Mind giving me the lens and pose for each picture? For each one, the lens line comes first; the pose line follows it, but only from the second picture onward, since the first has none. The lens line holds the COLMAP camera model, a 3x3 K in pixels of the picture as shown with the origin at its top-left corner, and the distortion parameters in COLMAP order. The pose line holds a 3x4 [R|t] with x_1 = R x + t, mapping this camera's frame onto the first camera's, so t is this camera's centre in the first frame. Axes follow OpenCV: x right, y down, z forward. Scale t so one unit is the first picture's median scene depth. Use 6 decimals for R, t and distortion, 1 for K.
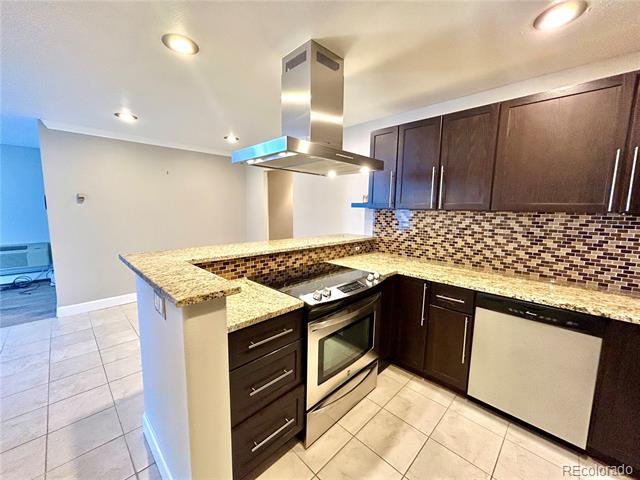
lens RADIAL K [[257.3, 0, 319.8], [0, 257.3, 238.1], [0, 0, 1]] dist [-0.001898, 0.000938]
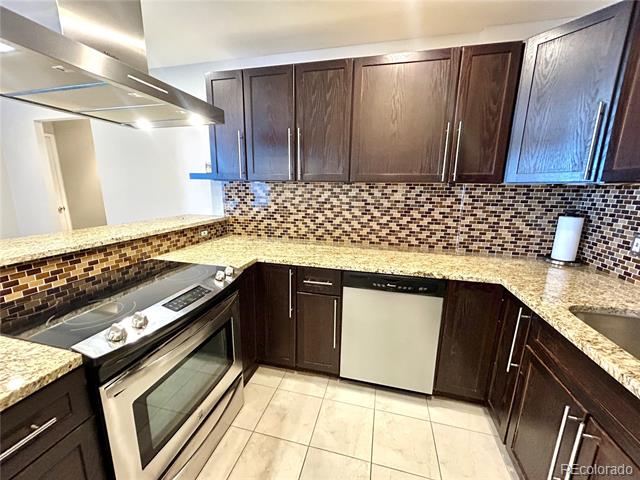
lens RADIAL K [[257.3, 0, 321.6], [0, 257.3, 239.8], [0, 0, 1]] dist [-0.001898, 0.000938]
pose [[0.857825, -0.108872, 0.502279, 0.080885], [0.060461, 0.991897, 0.111740, -0.008116], [-0.510374, -0.065485, 0.857456, 0.222107]]
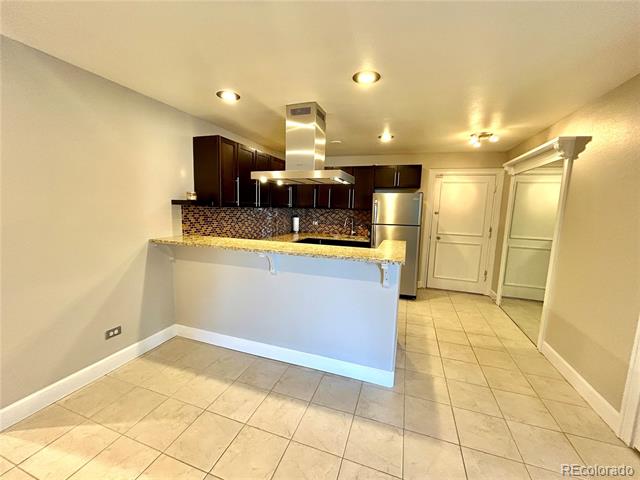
lens RADIAL K [[257.3, 0, 321.6], [0, 257.3, 239.6], [0, 0, 1]] dist [-0.001898, 0.000938]
pose [[-0.436522, -0.143726, 0.888139, -1.257757], [0.070986, 0.978578, 0.193251, -0.203811], [-0.896889, 0.147404, -0.416969, 1.403496]]
